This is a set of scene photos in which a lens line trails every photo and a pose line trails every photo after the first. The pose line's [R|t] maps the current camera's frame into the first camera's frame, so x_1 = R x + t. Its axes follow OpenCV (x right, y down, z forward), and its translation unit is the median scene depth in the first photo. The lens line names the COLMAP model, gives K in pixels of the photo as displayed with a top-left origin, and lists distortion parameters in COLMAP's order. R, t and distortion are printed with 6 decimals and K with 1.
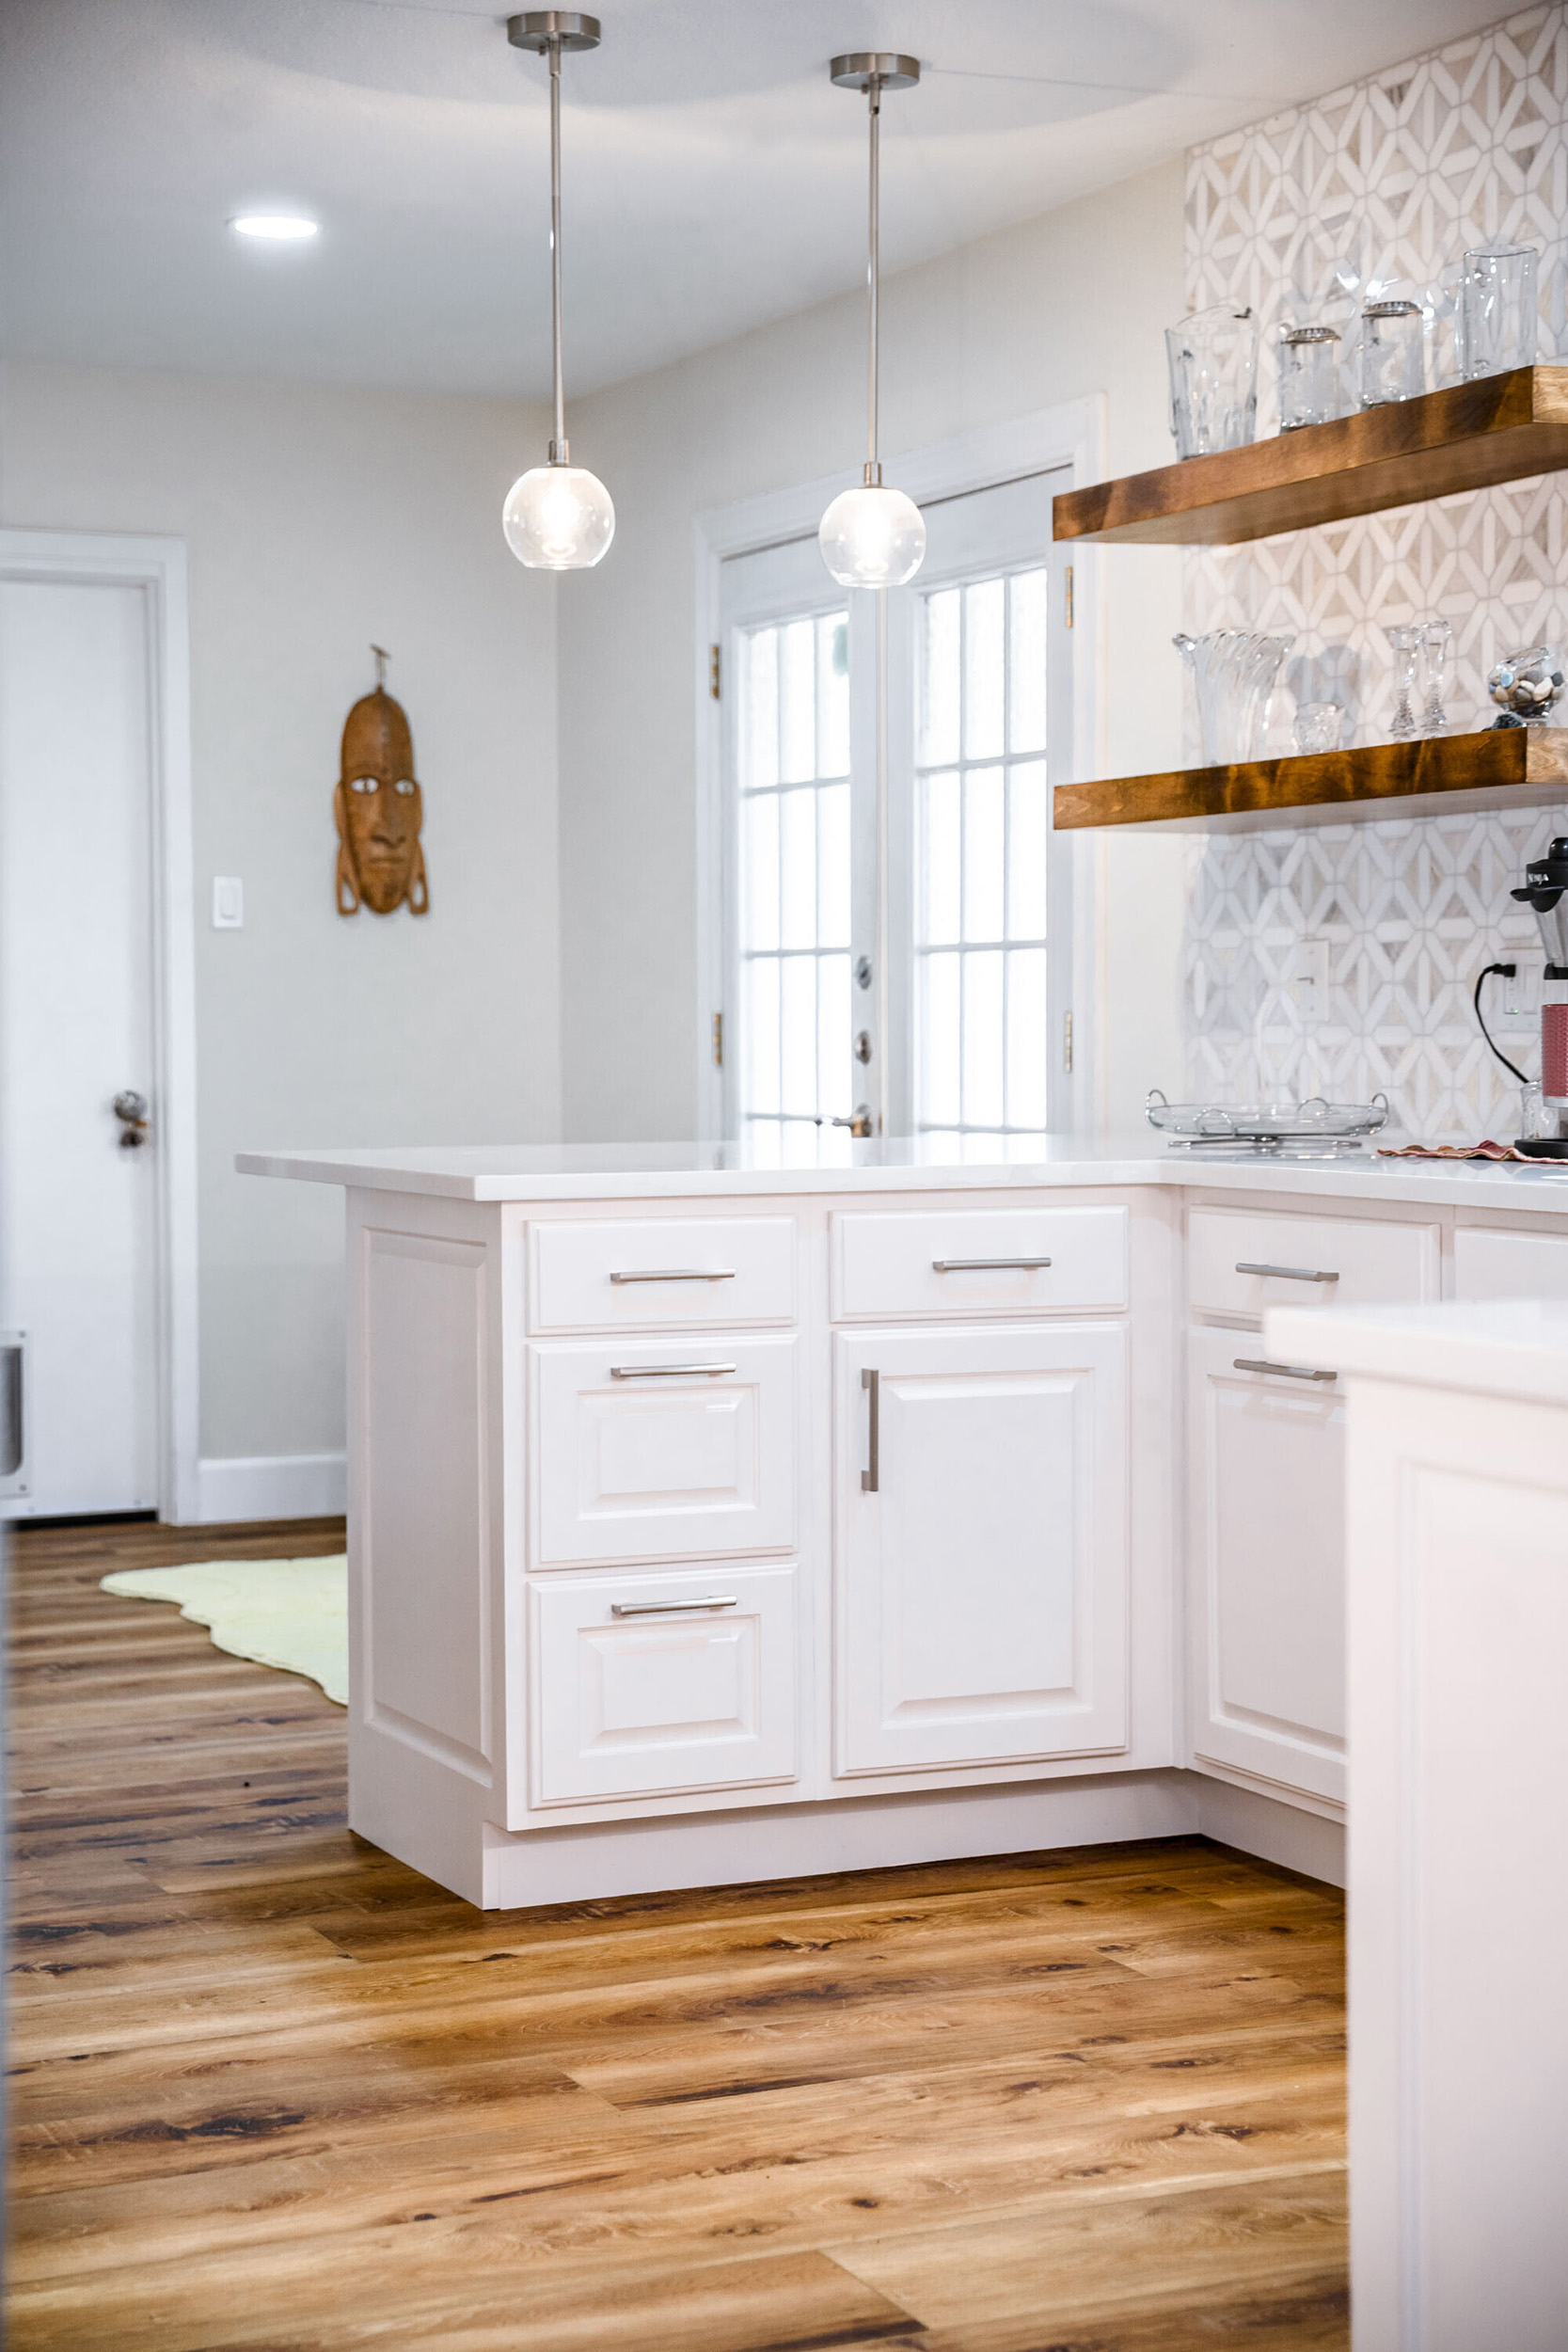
lens RADIAL K [[3924.8, 0, 784.0], [0, 3924.8, 1176.0], [0, 0, 1]] dist [0.722408, -3.585089]
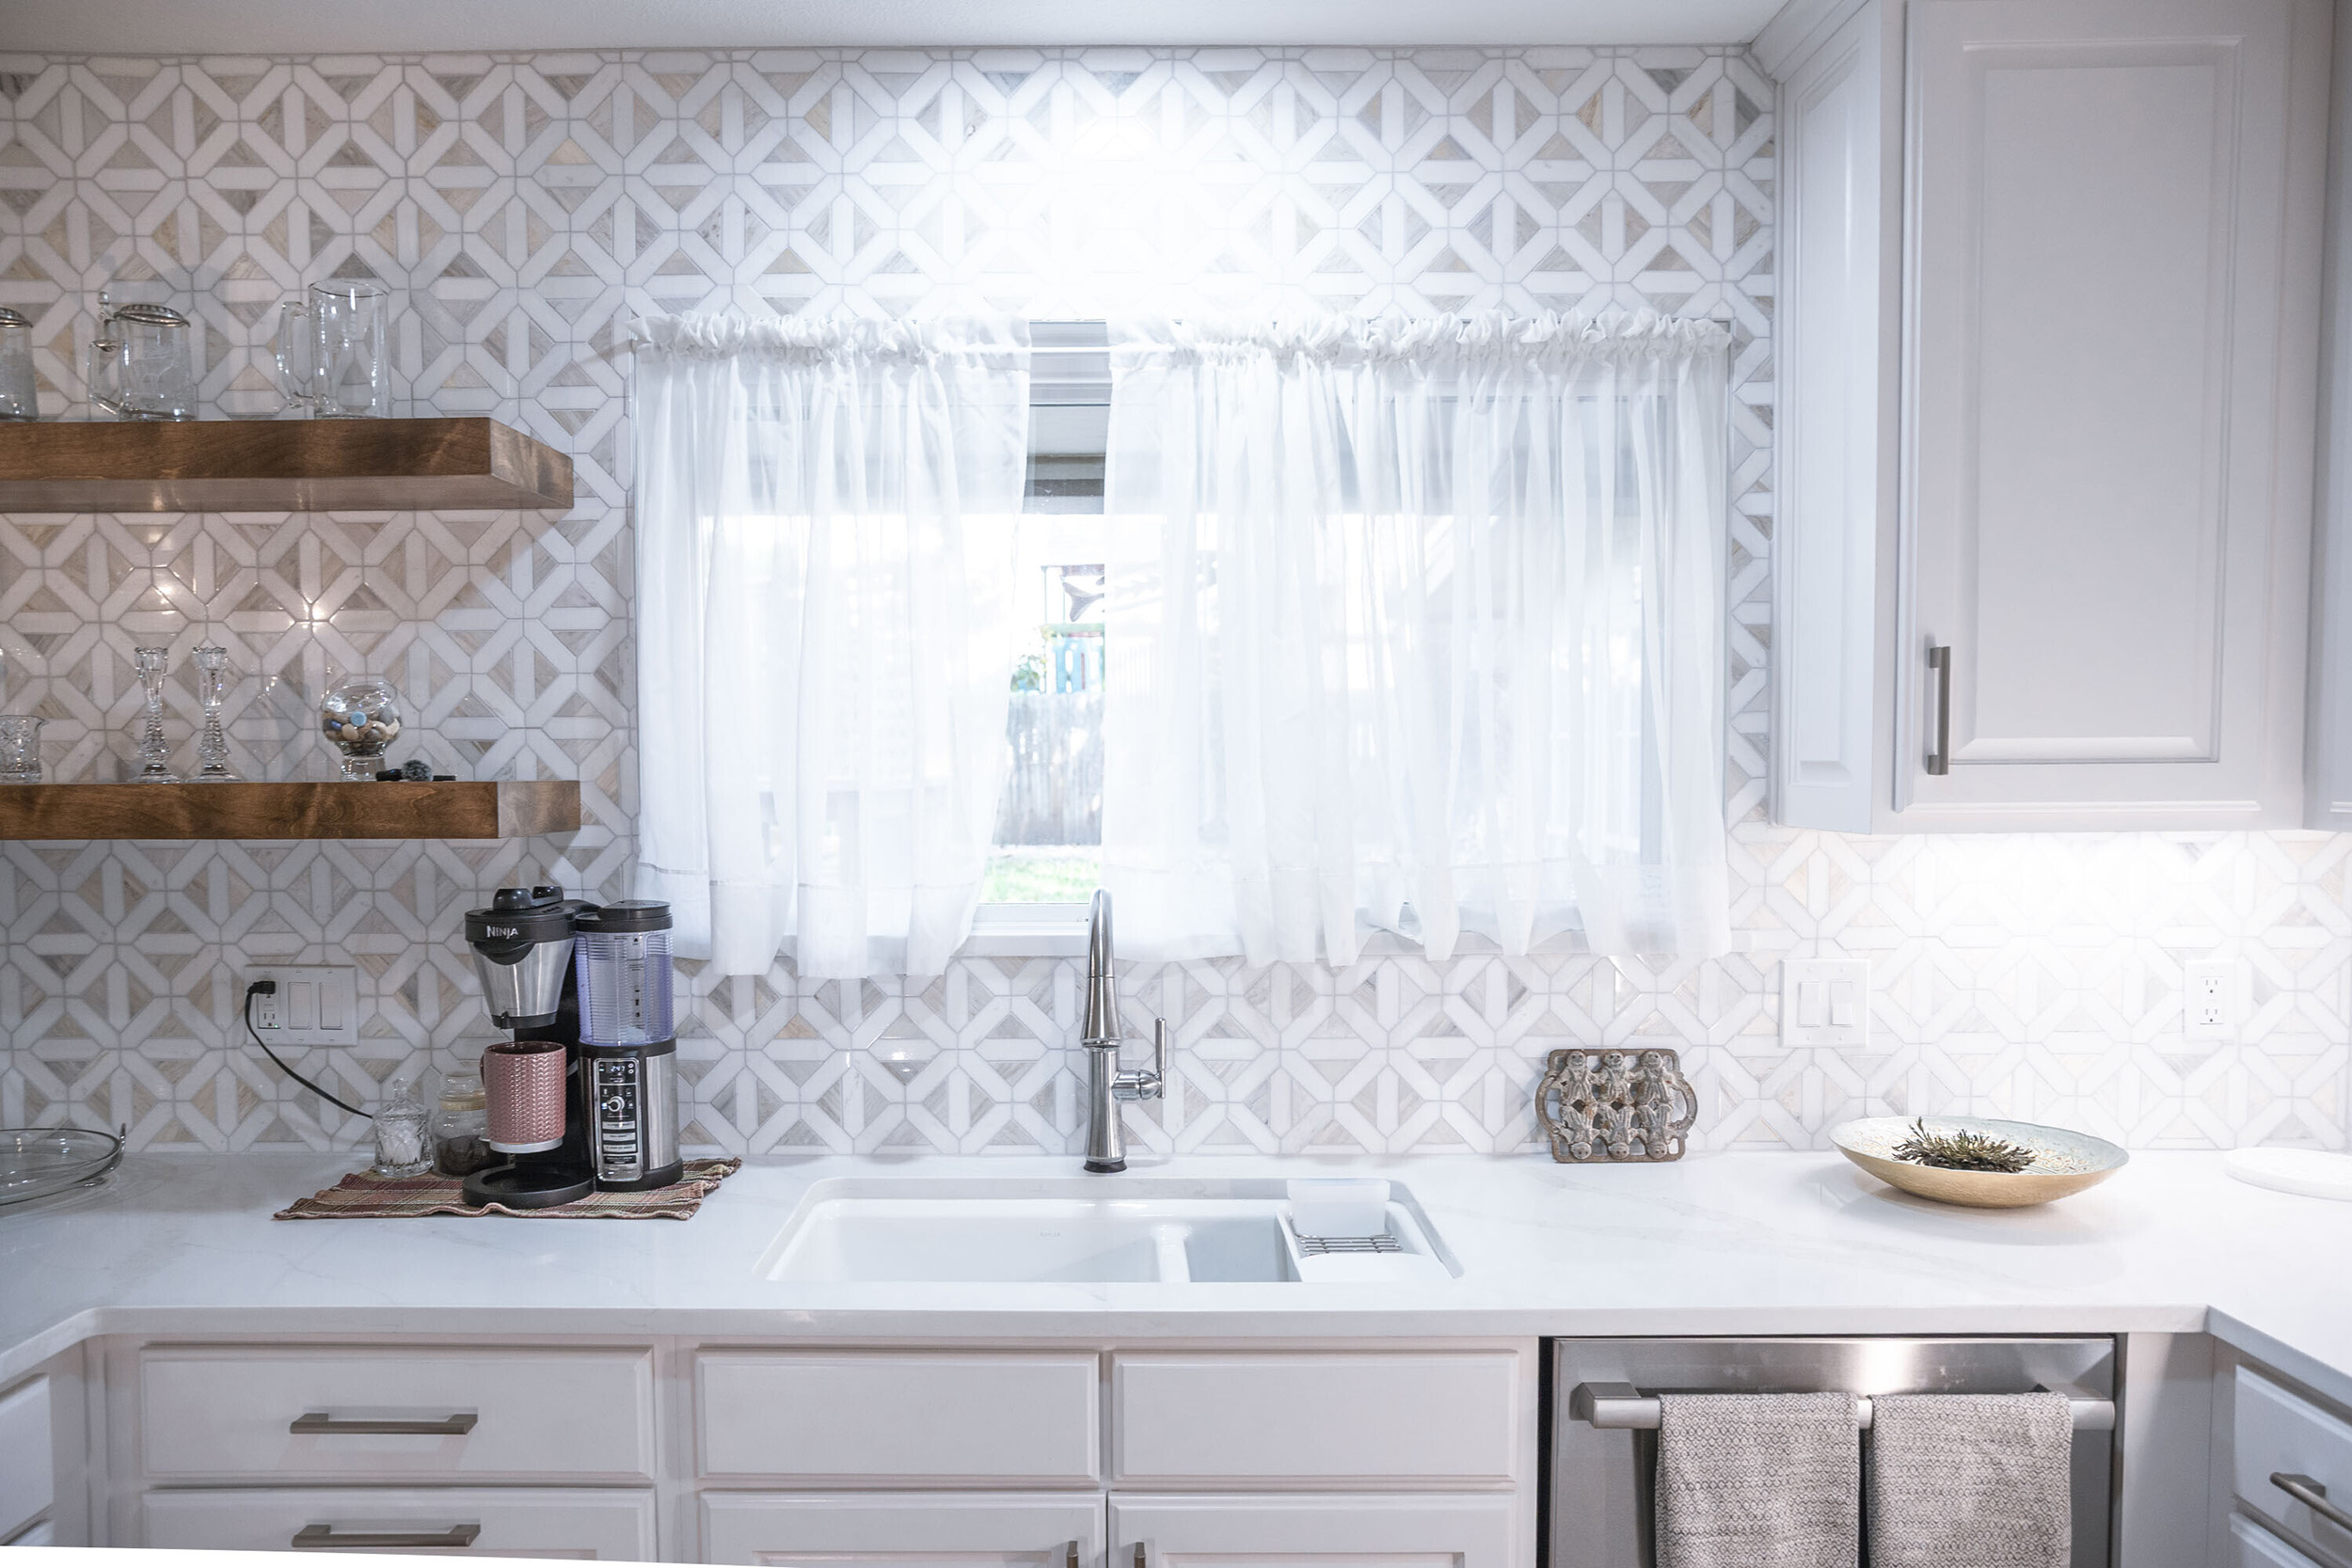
lens RADIAL K [[1631.9, 0, 1174.6], [0, 1631.9, 843.4], [0, 0, 1]] dist [-0.006491, 0.001036]
pose [[0.431720, -0.044583, 0.900905, -0.090475], [0.039663, 0.998750, 0.030418, -0.091106], [-0.901135, 0.022601, 0.432948, 0.608265]]
